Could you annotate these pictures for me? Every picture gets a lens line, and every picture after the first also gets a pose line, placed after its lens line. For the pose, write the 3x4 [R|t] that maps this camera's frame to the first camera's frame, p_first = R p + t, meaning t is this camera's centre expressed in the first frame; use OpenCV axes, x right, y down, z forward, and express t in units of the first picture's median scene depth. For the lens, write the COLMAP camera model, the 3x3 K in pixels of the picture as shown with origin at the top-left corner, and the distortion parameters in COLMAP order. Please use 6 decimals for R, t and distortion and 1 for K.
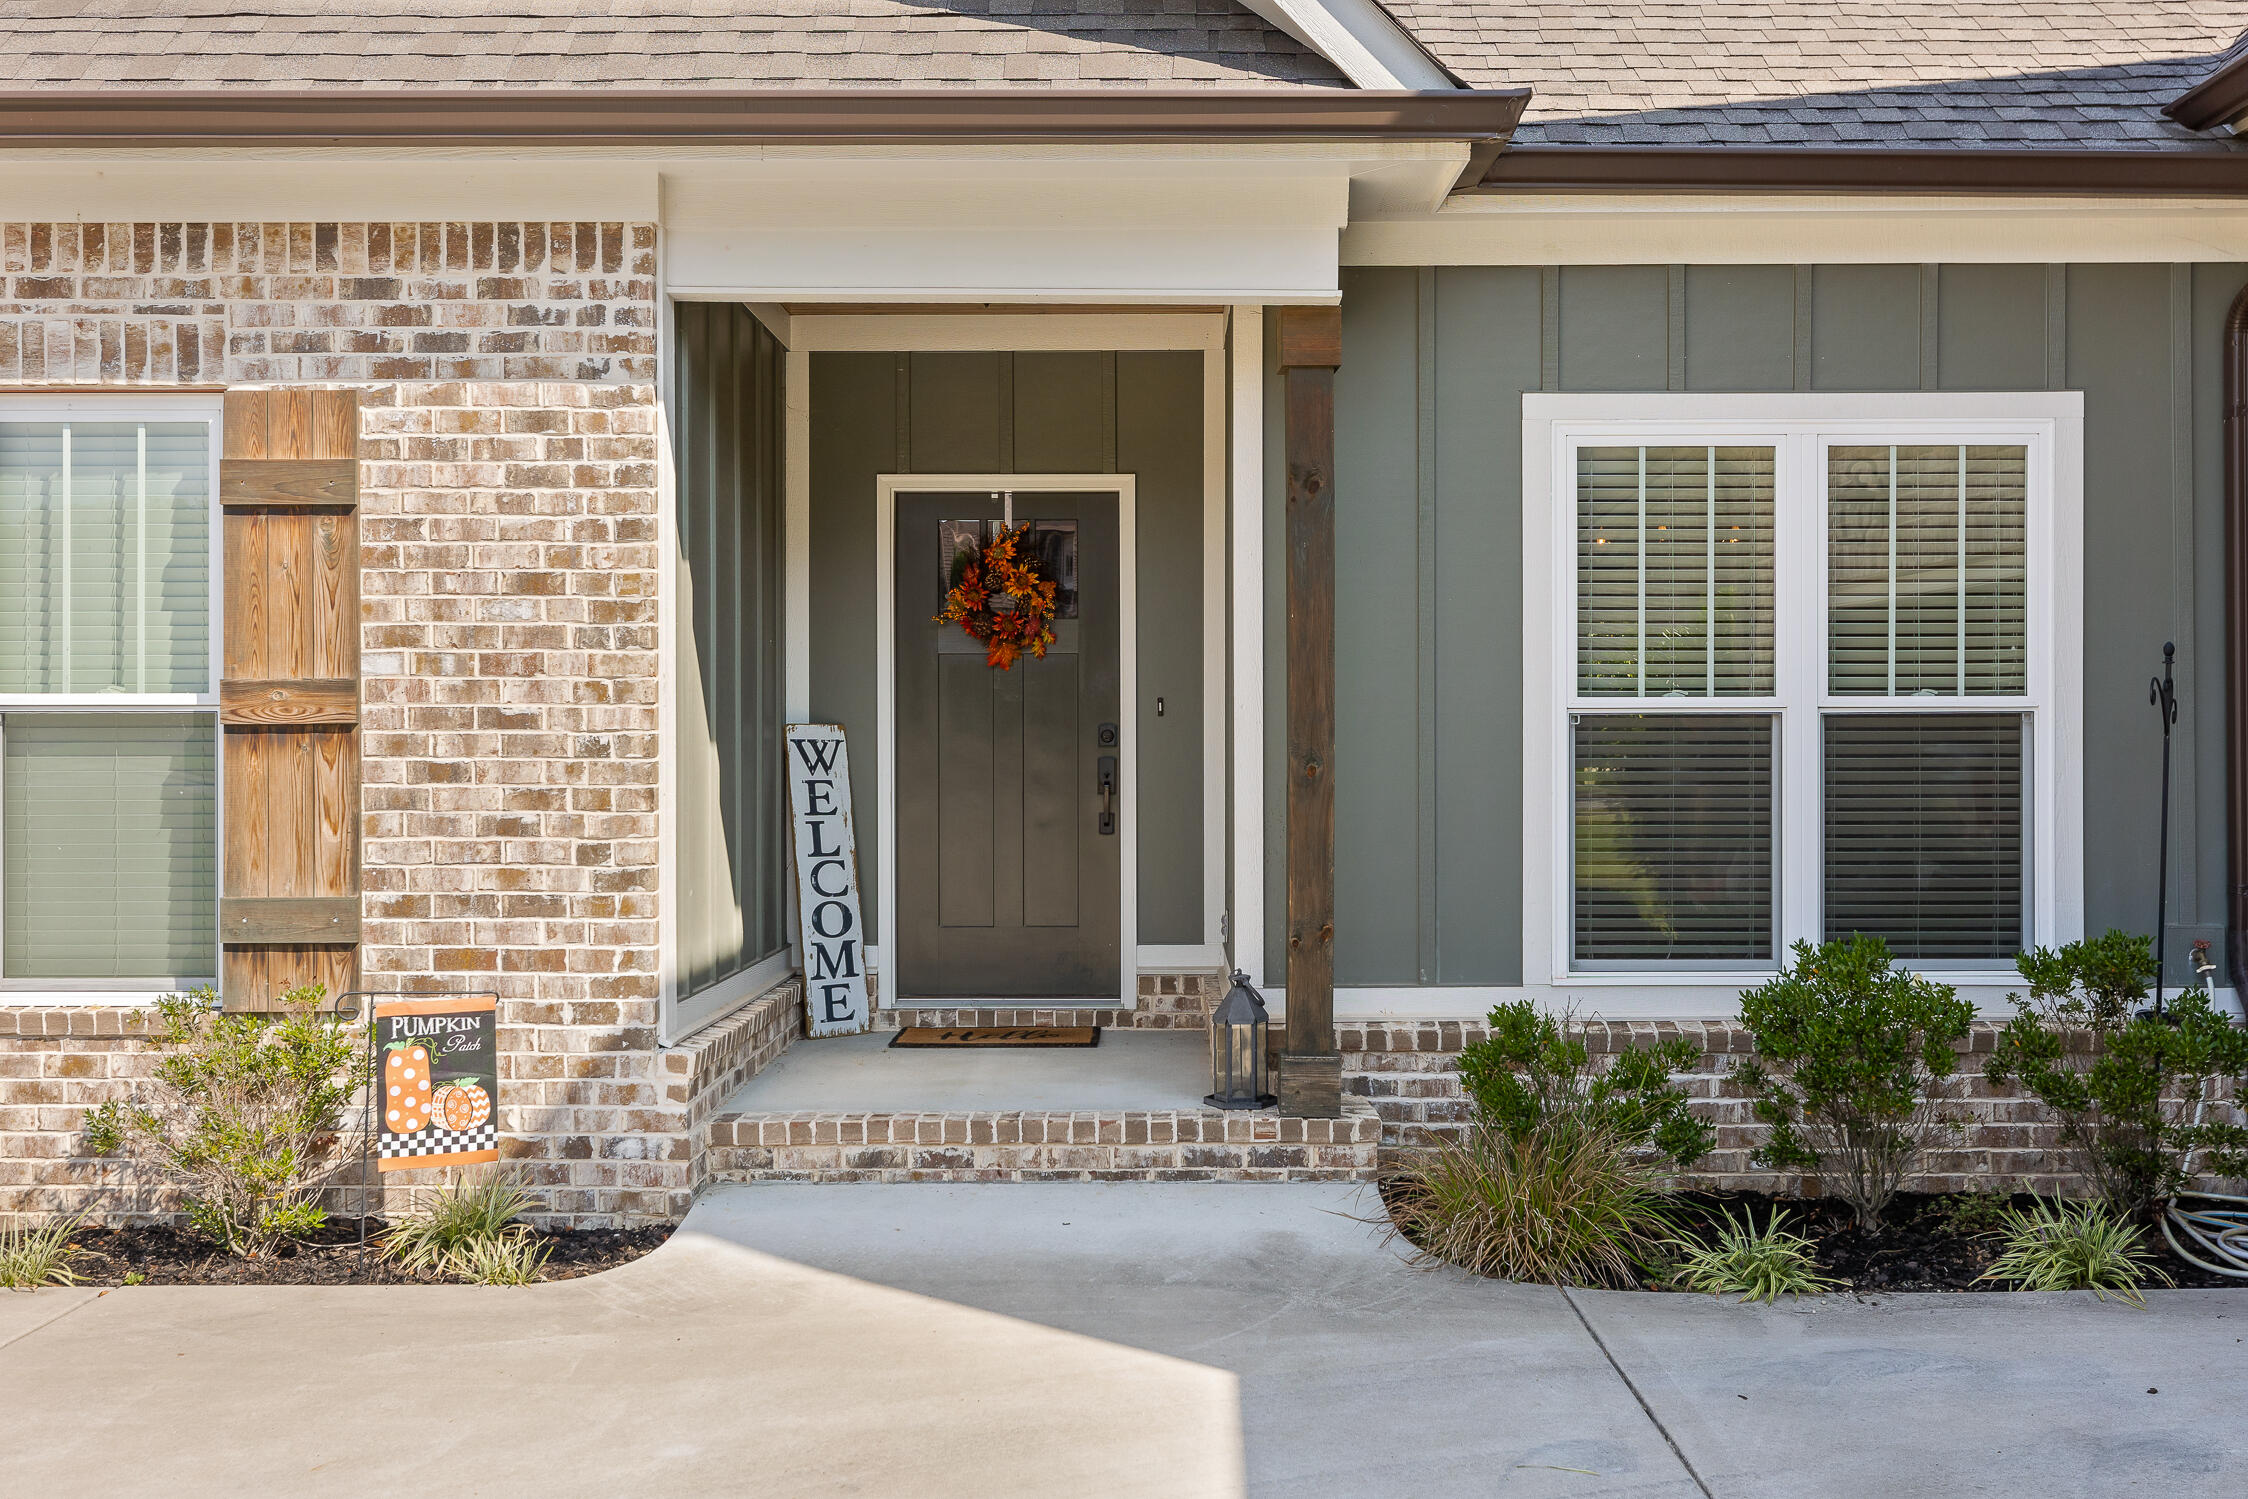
lens RADIAL K [[2210.5, 0, 1134.4], [0, 2210.5, 742.4], [0, 0, 1]] dist [-0.003288, 0.000000]
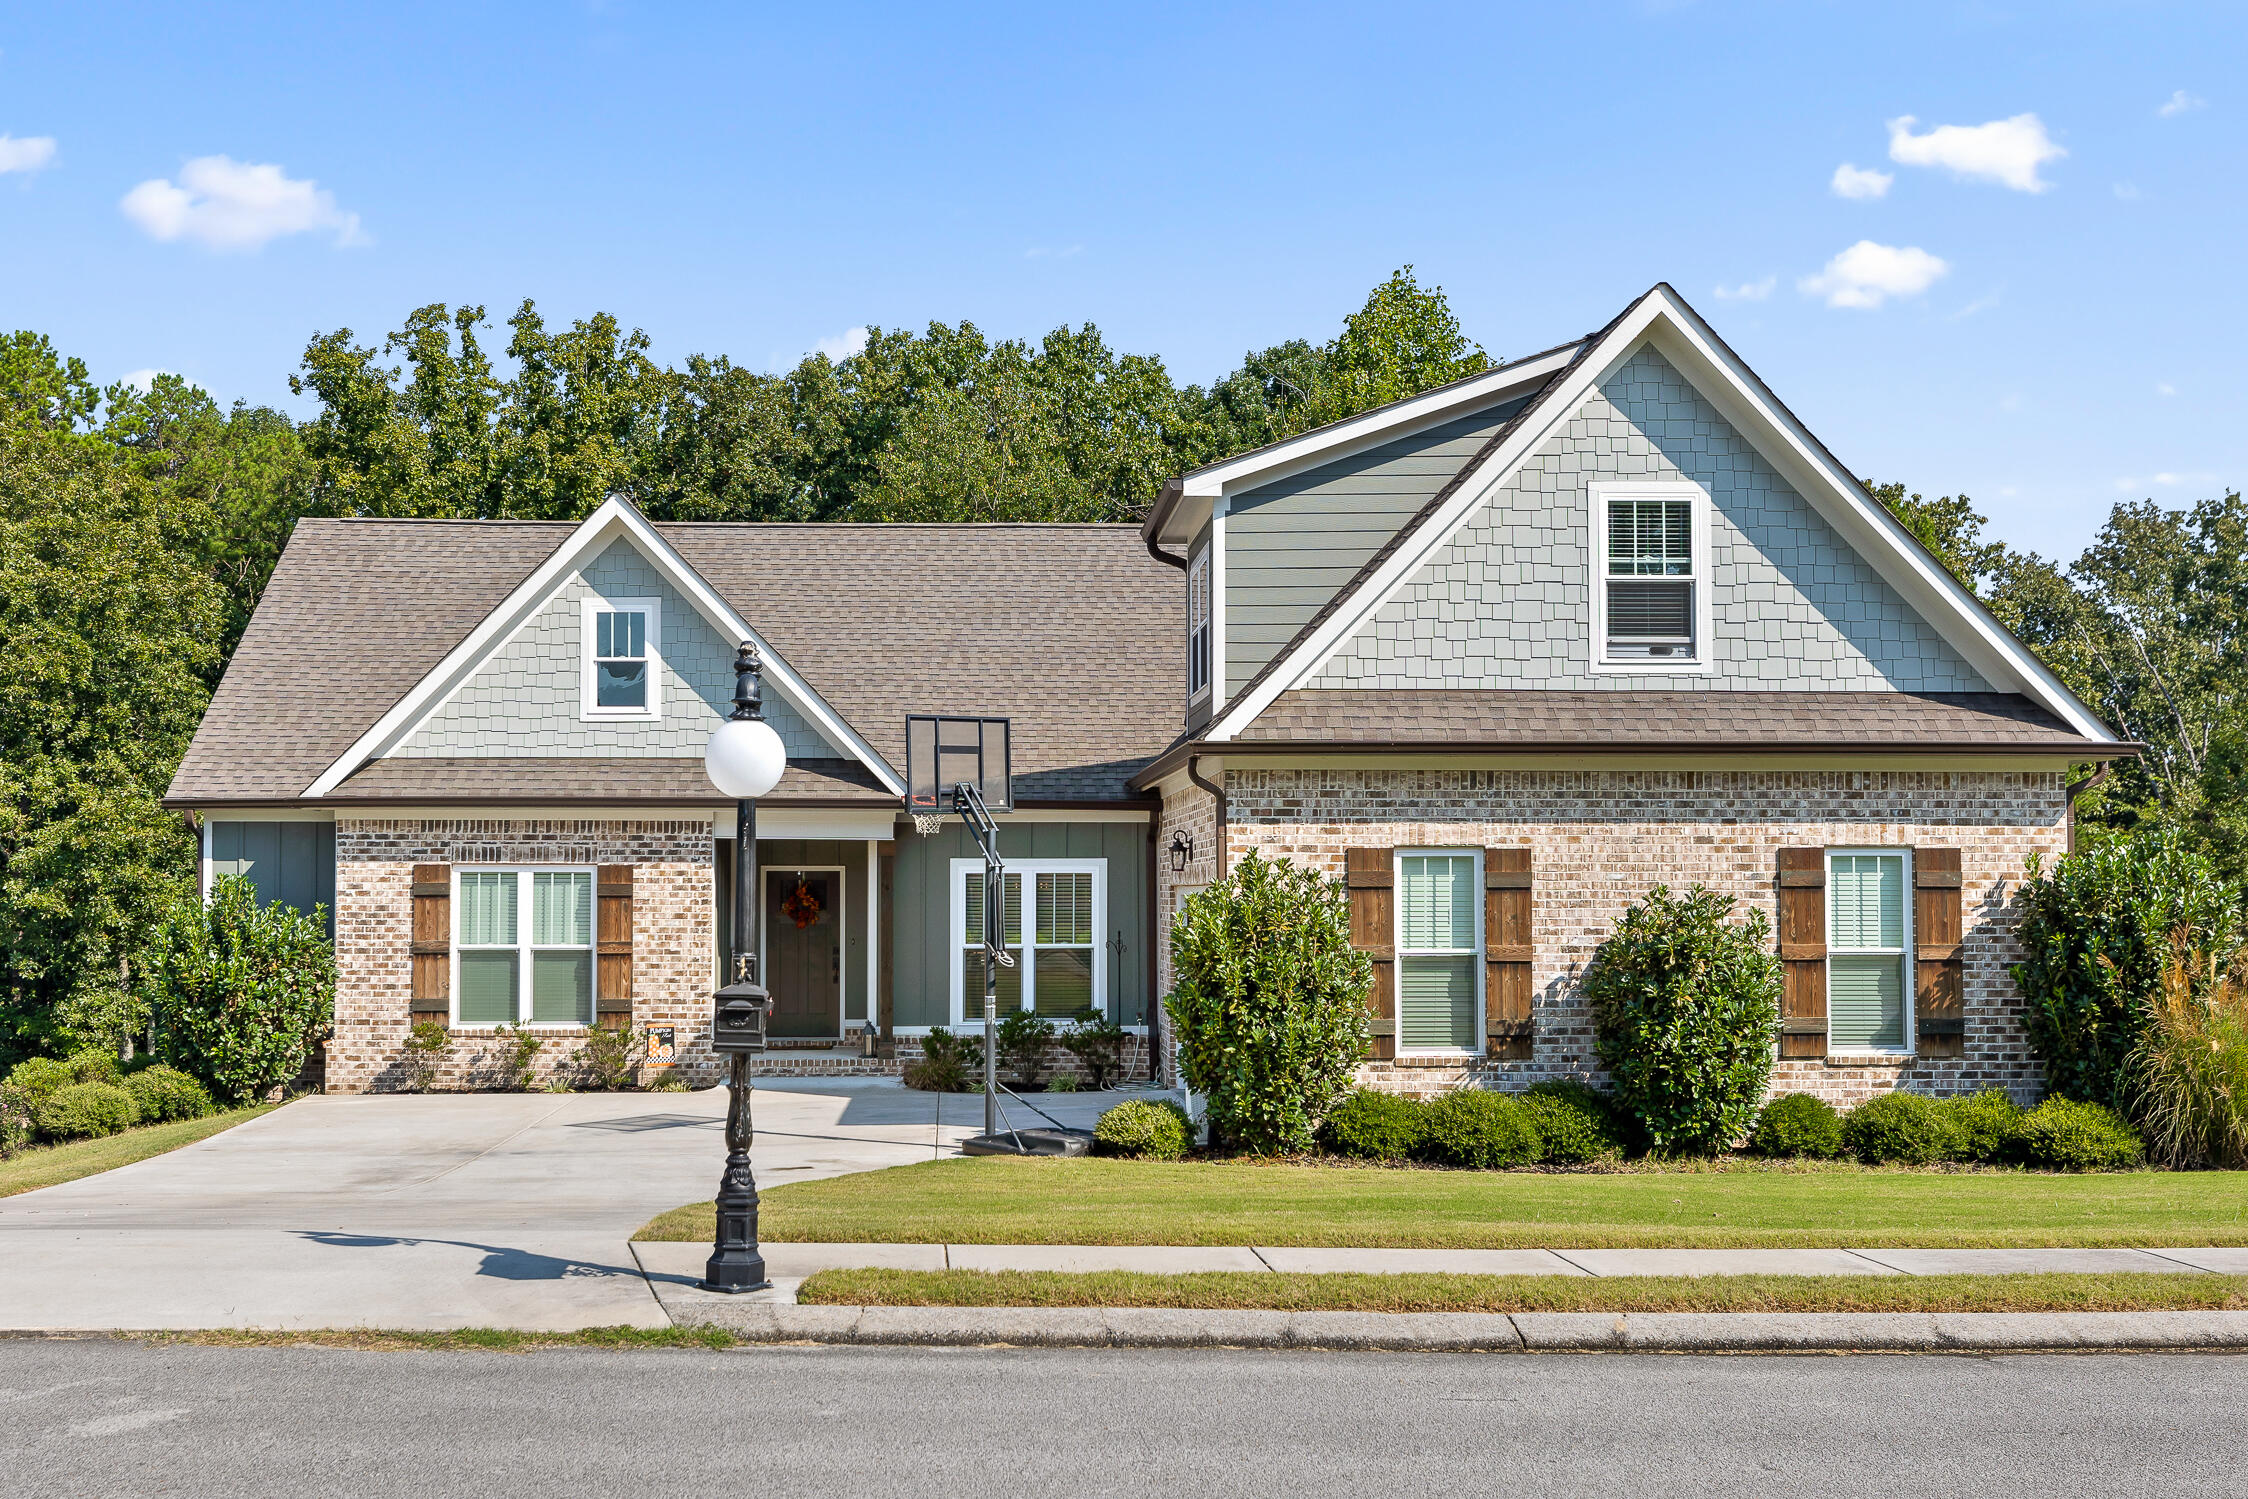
lens RADIAL K [[2386.4, 0, 1026.7], [0, 2386.4, 757.2], [0, 0, 1]] dist [0.001798, 0.000000]
pose [[0.999118, 0.003913, 0.041814, 0.150955], [-0.001583, 0.998451, -0.055613, -0.117208], [-0.041967, 0.055498, 0.997576, -3.115695]]
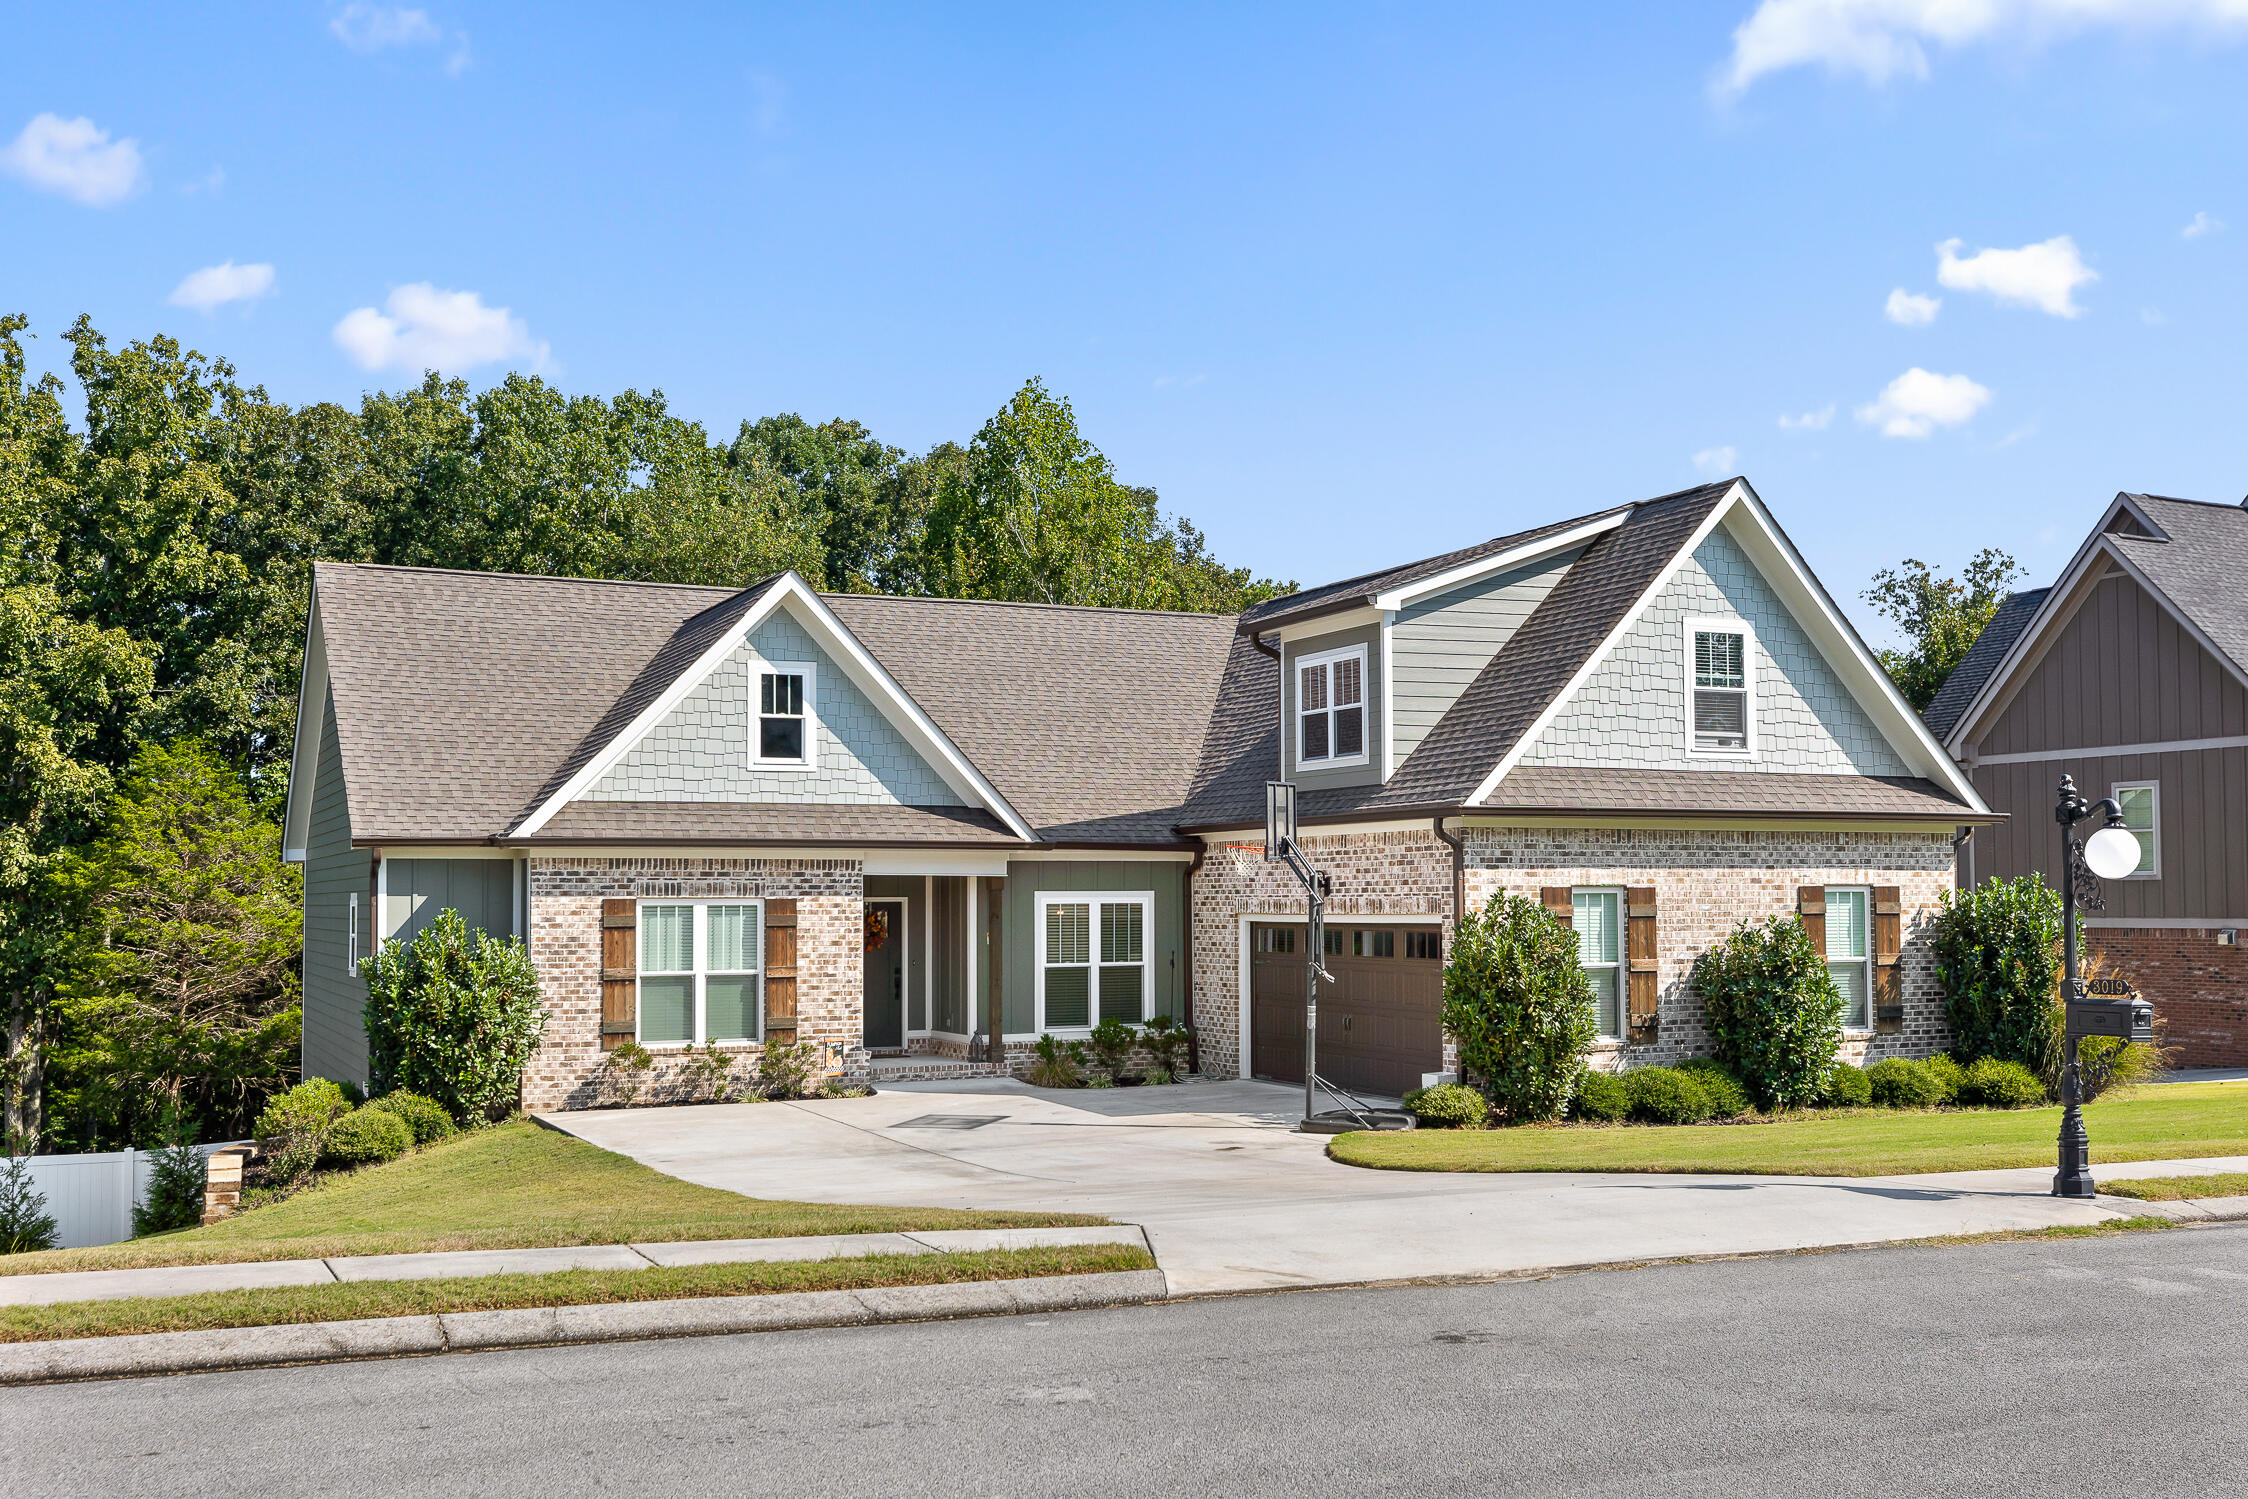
lens RADIAL K [[2210.5, 0, 1131.0], [0, 2210.5, 755.8], [0, 0, 1]] dist [-0.003288, 0.000000]
pose [[0.901012, 0.025294, 0.433056, -1.627029], [0.003303, 0.997870, -0.065156, -0.153780], [-0.433781, 0.060137, 0.899009, -3.146246]]
